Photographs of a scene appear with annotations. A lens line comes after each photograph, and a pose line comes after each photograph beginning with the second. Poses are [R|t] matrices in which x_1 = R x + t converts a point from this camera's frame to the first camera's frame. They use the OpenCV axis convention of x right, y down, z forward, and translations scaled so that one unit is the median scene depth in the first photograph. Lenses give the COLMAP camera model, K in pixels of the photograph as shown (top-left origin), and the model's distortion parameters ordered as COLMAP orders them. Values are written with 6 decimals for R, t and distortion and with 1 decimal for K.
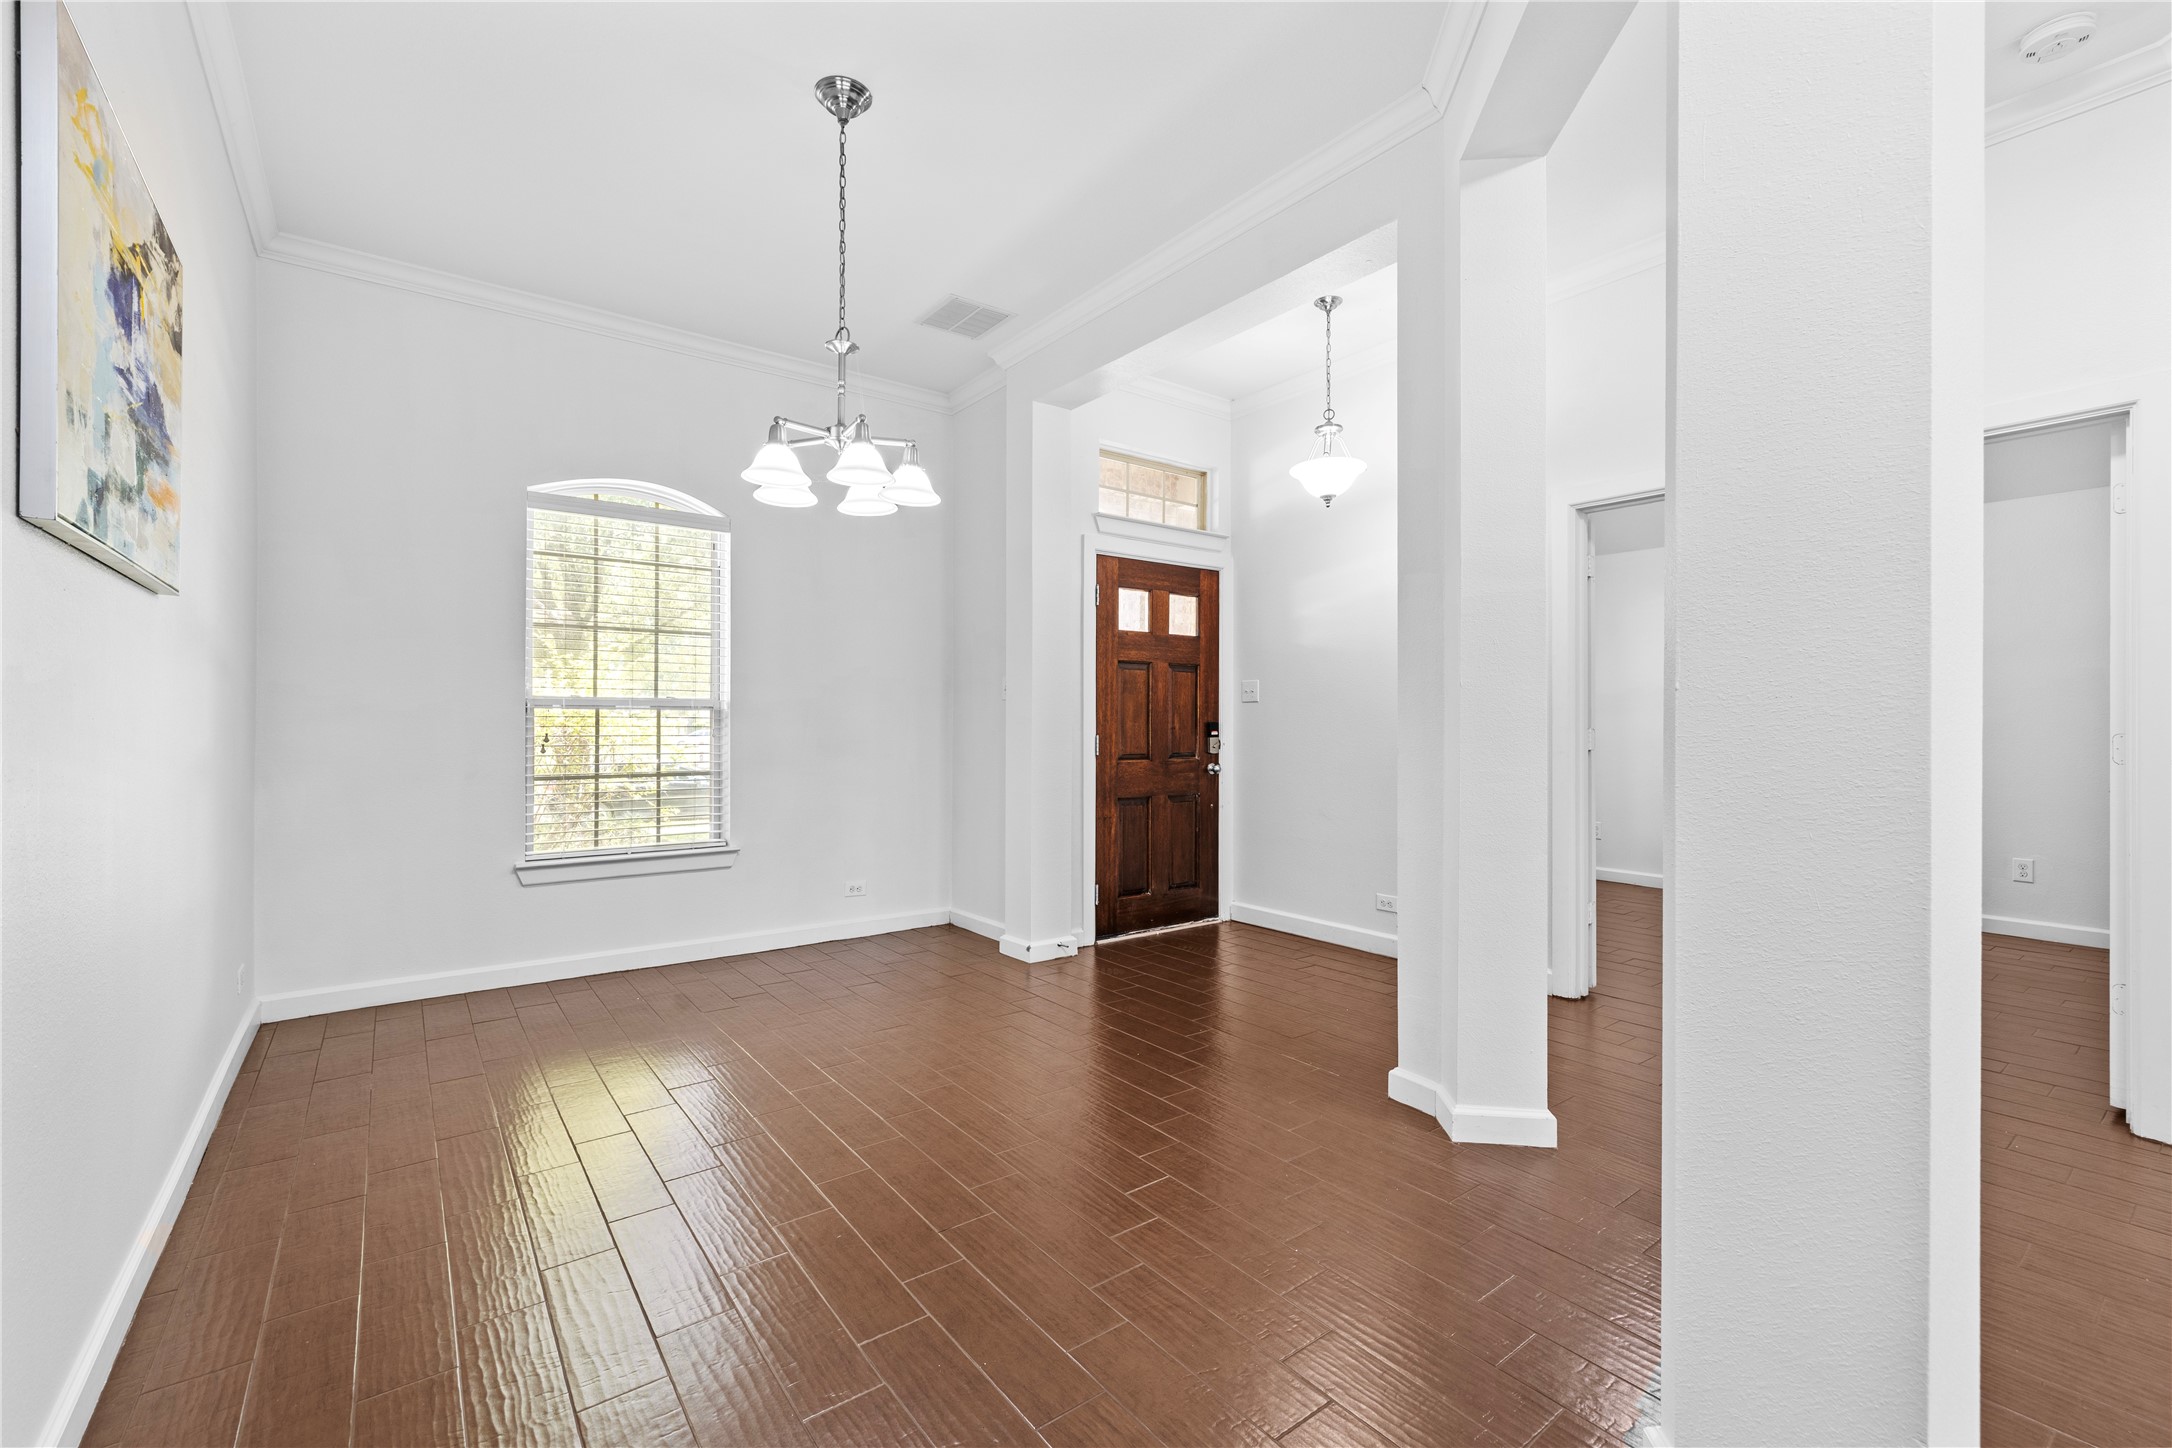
lens RADIAL K [[911.5, 0, 1097.3], [0, 911.5, 726.7], [0, 0, 1]] dist [-0.006249, 0.001664]
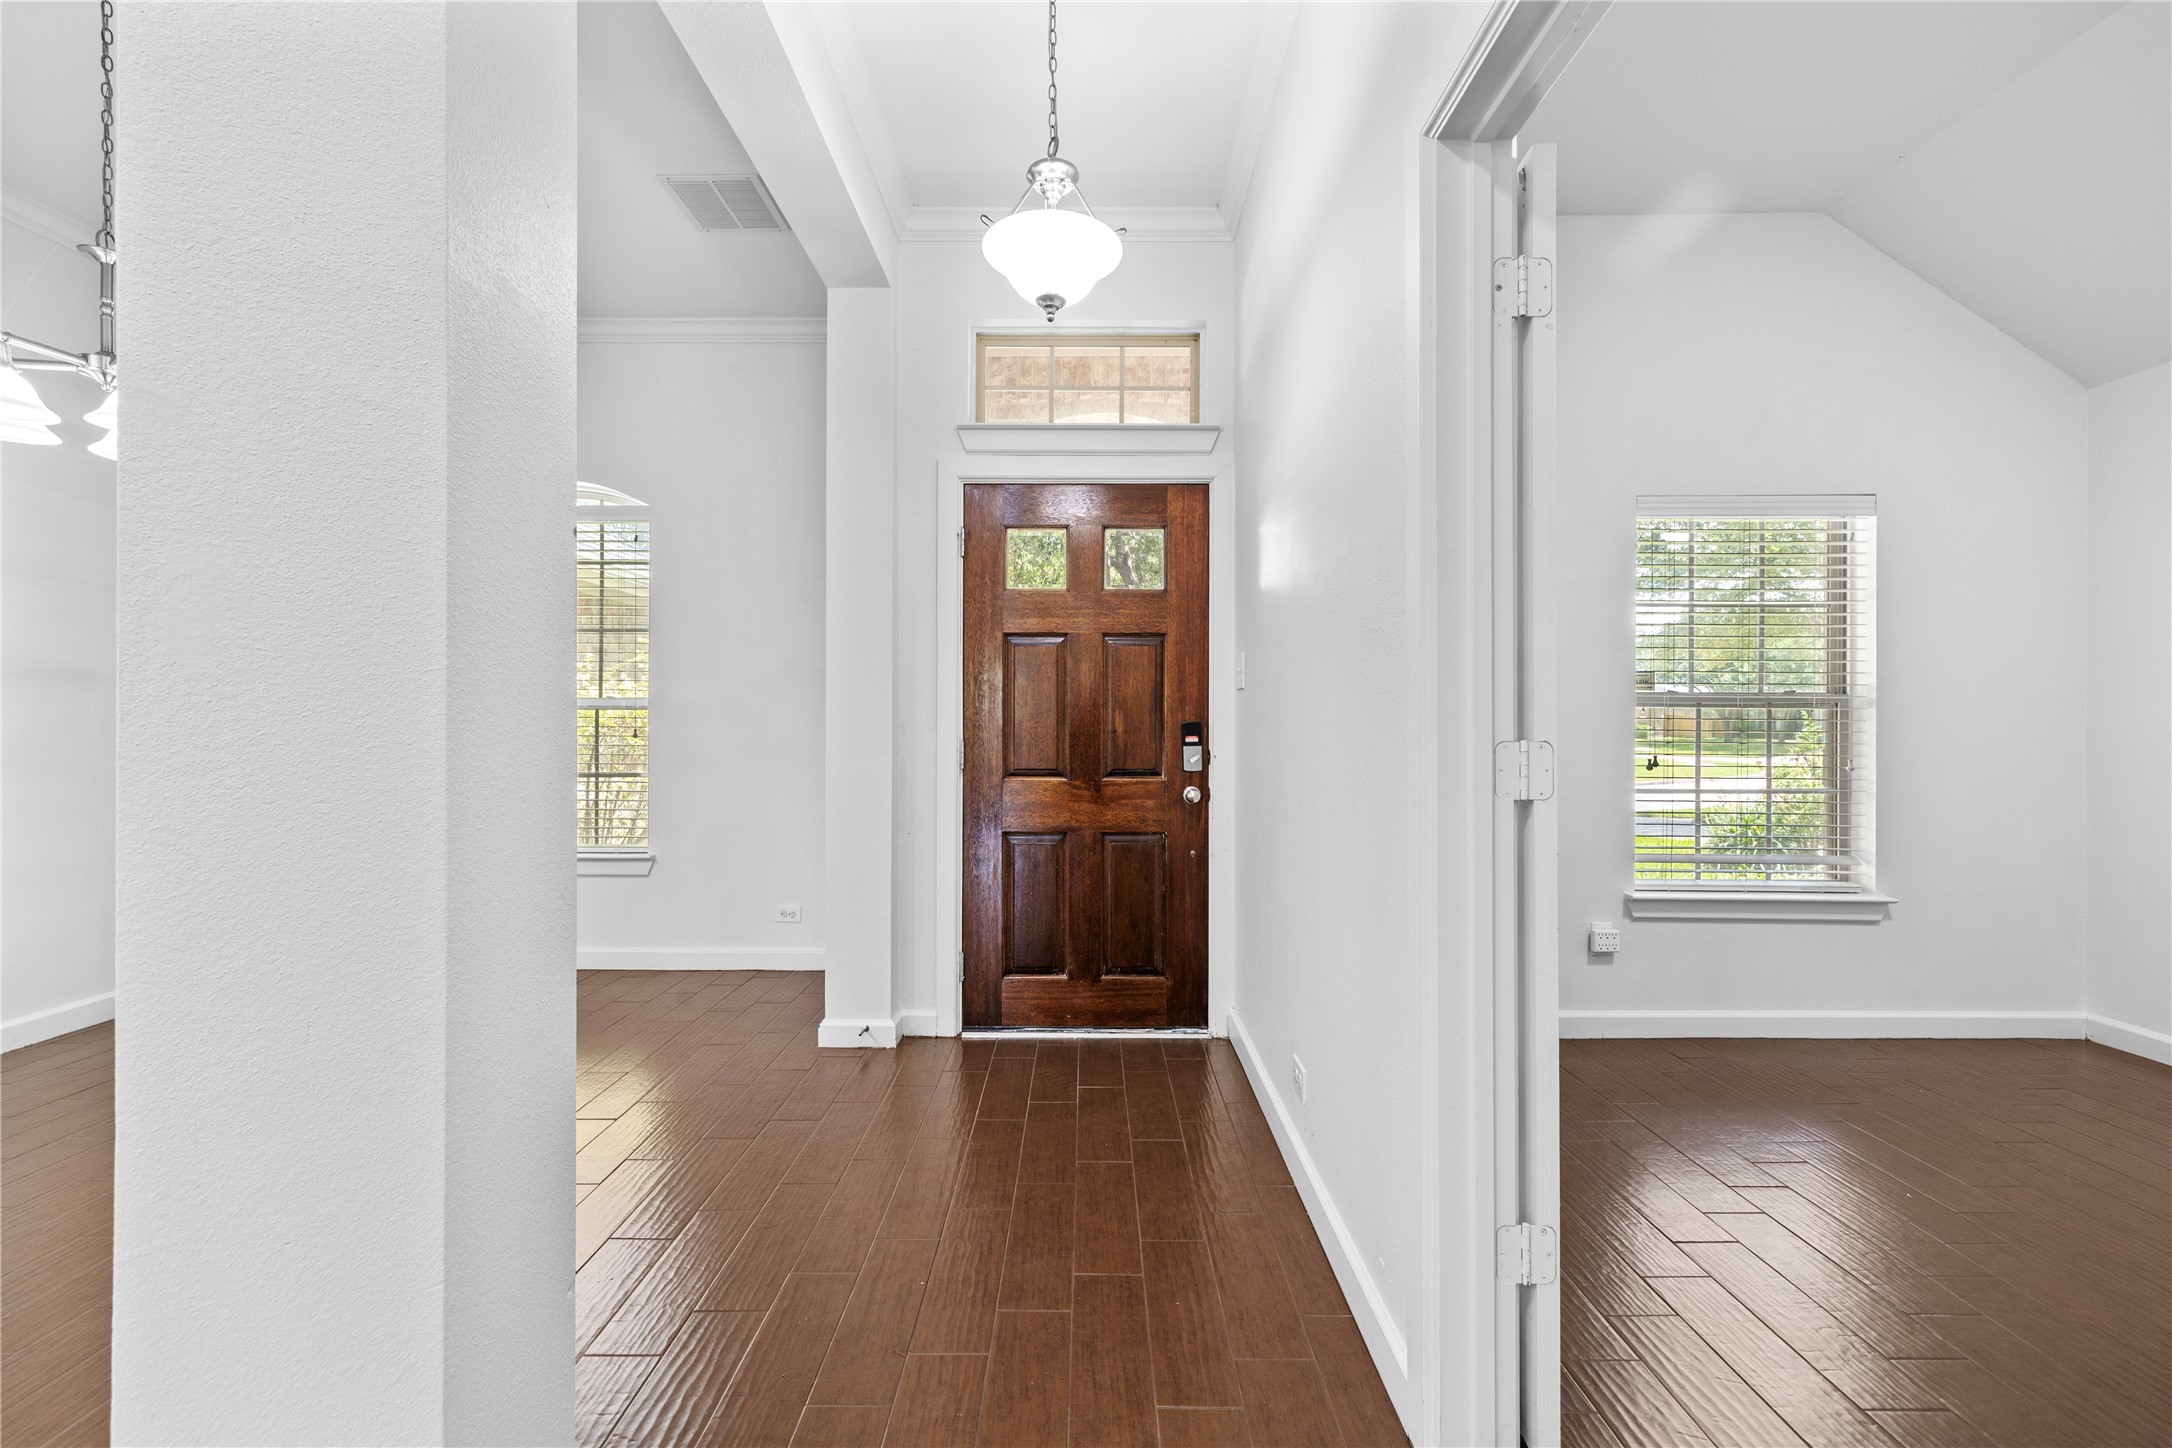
lens RADIAL K [[911.5, 0, 1084.2], [0, 911.5, 736.2], [0, 0, 1]] dist [-0.006249, 0.001664]
pose [[0.796698, 0.008888, -0.604313, 0.459902], [-0.003582, 0.999944, 0.009986, -0.001213], [0.604367, -0.005791, 0.796685, 0.455848]]
